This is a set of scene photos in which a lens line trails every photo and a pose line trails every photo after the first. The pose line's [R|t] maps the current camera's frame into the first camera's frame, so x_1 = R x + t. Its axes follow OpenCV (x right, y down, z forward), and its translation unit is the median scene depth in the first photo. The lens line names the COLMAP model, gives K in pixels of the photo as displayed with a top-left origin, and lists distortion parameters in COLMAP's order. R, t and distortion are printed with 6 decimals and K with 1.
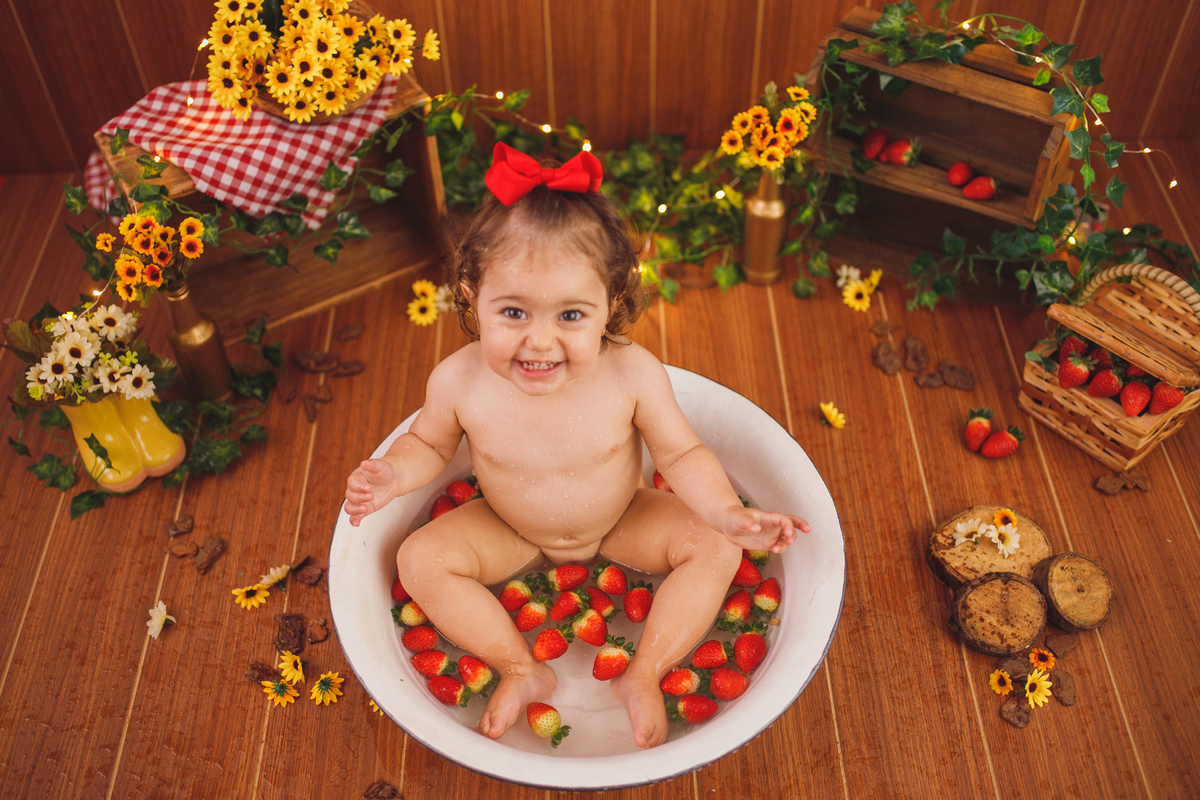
lens RADIAL K [[1264.8, 0, 555.8], [0, 1264.8, 394.0], [0, 0, 1]] dist [-0.058340, 0.033088]
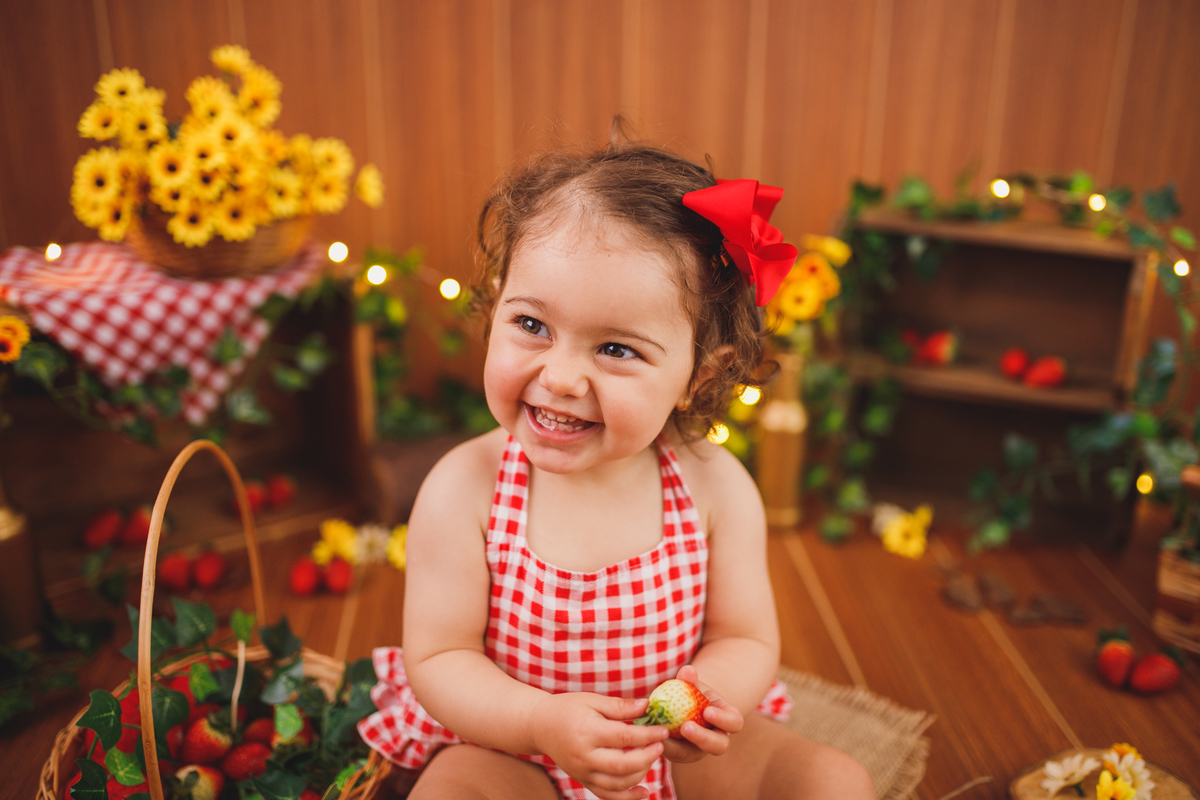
lens RADIAL K [[1167.3, 0, 600.0], [0, 1167.3, 400.0], [0, 0, 1]] dist [-0.035140, 0.007135]
pose [[0.995350, 0.019033, 0.094430, -0.019364], [0.027459, 0.883553, -0.467526, 0.199406], [-0.092332, 0.467944, 0.878921, 0.387799]]
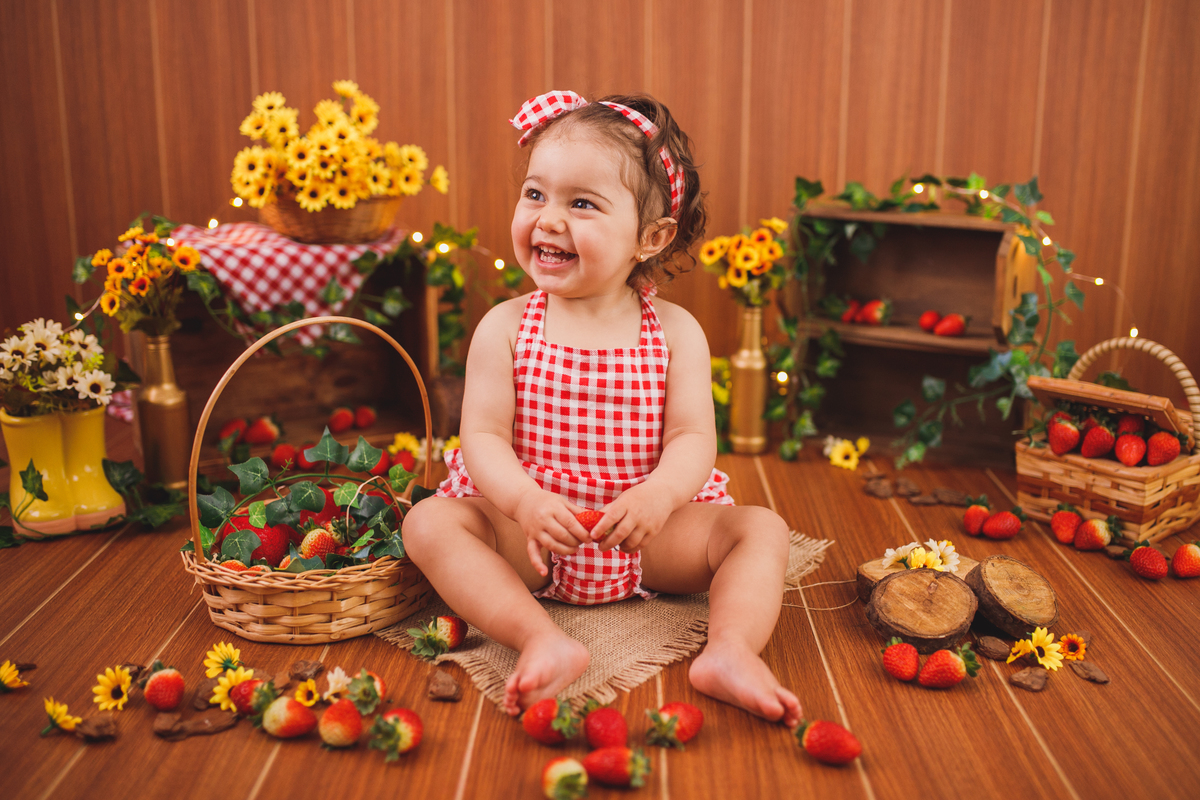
lens RADIAL K [[1240.0, 0, 616.7], [0, 1240.0, 375.2], [0, 0, 1]] dist [-0.060315, 0.037147]
pose [[0.998829, 0.047796, 0.007494, 0.056541], [-0.034716, 0.815961, -0.577064, 0.487023], [-0.033696, 0.576128, 0.816665, 0.199947]]
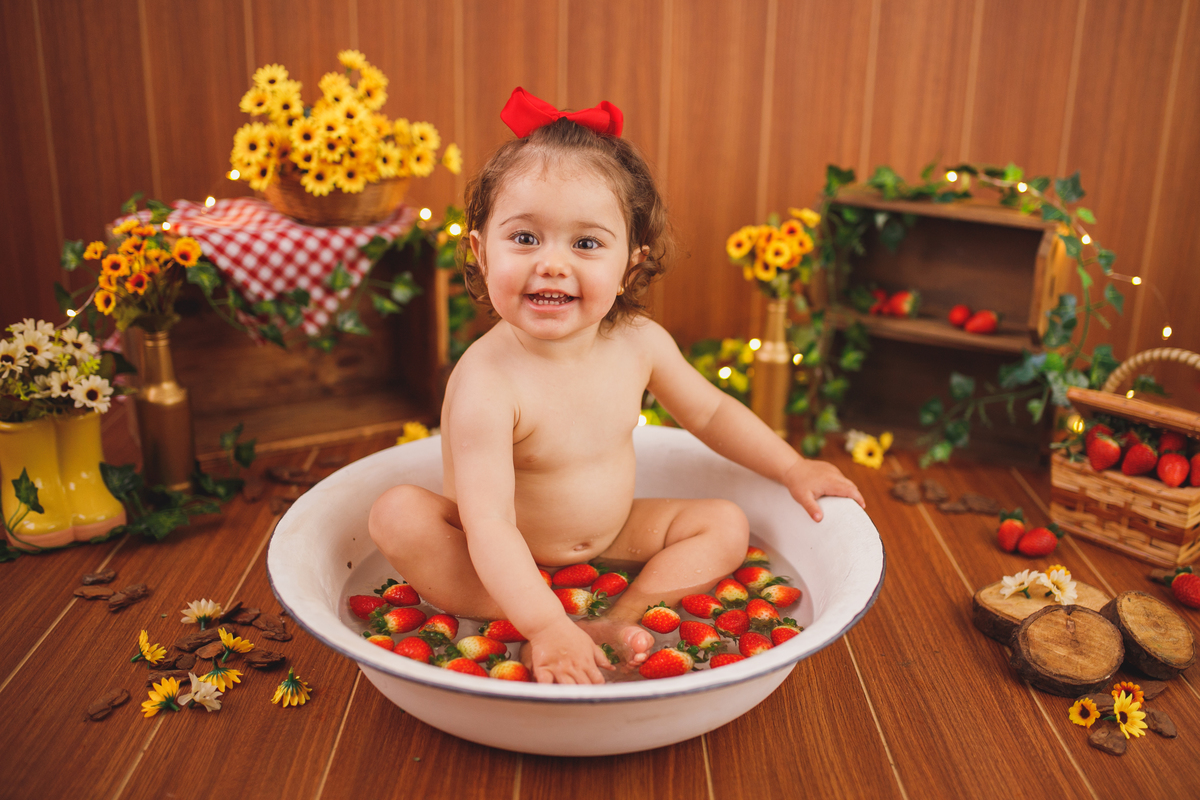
lens RADIAL K [[1213.8, 0, 628.4], [0, 1213.8, 383.3], [0, 0, 1]] dist [-0.061360, 0.051963]
pose [[0.997176, 0.058059, 0.047634, 0.010175], [-0.025910, 0.861308, -0.507423, 0.391942], [-0.070488, 0.504755, 0.860380, 0.212602]]
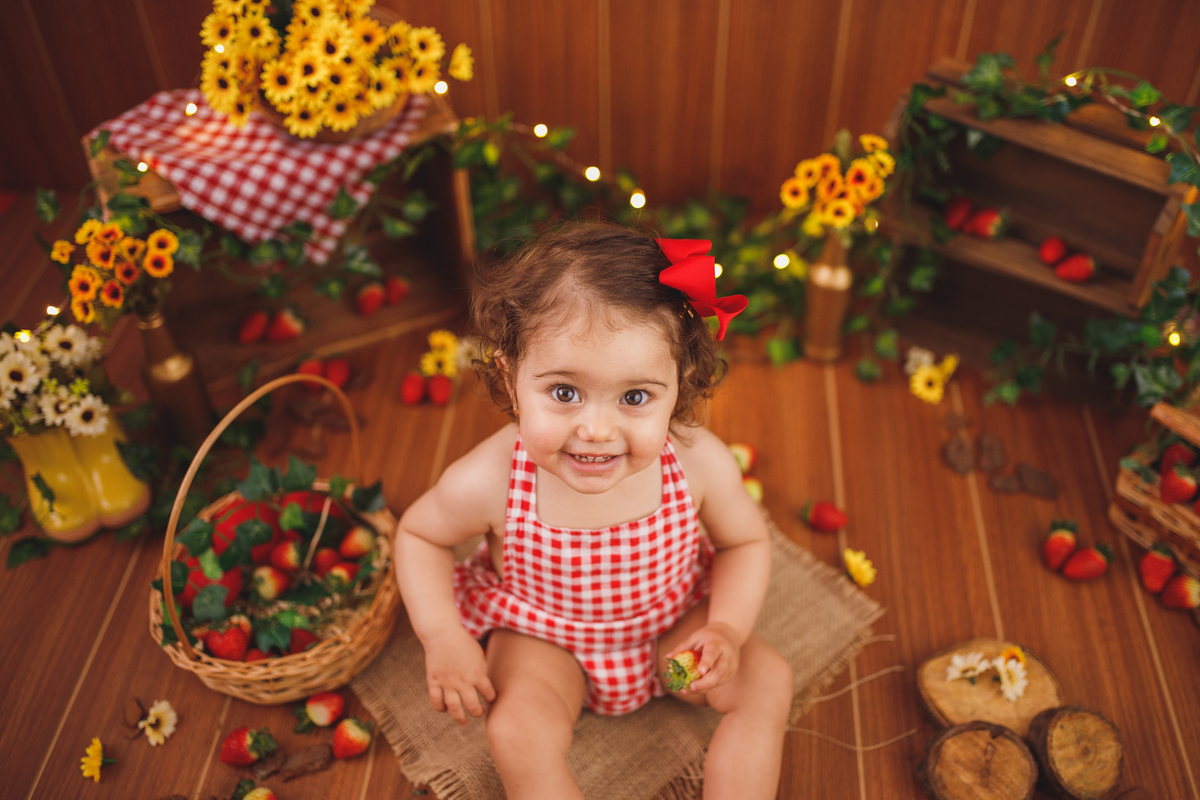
lens RADIAL K [[1197.3, 0, 615.2], [0, 1197.3, 405.7], [0, 0, 1]] dist [-0.050158, 0.032786]
pose [[0.997093, 0.073263, -0.020939, 0.043588], [-0.074455, 0.995212, -0.063323, 0.007847], [0.016199, 0.064697, 0.997773, 0.180930]]
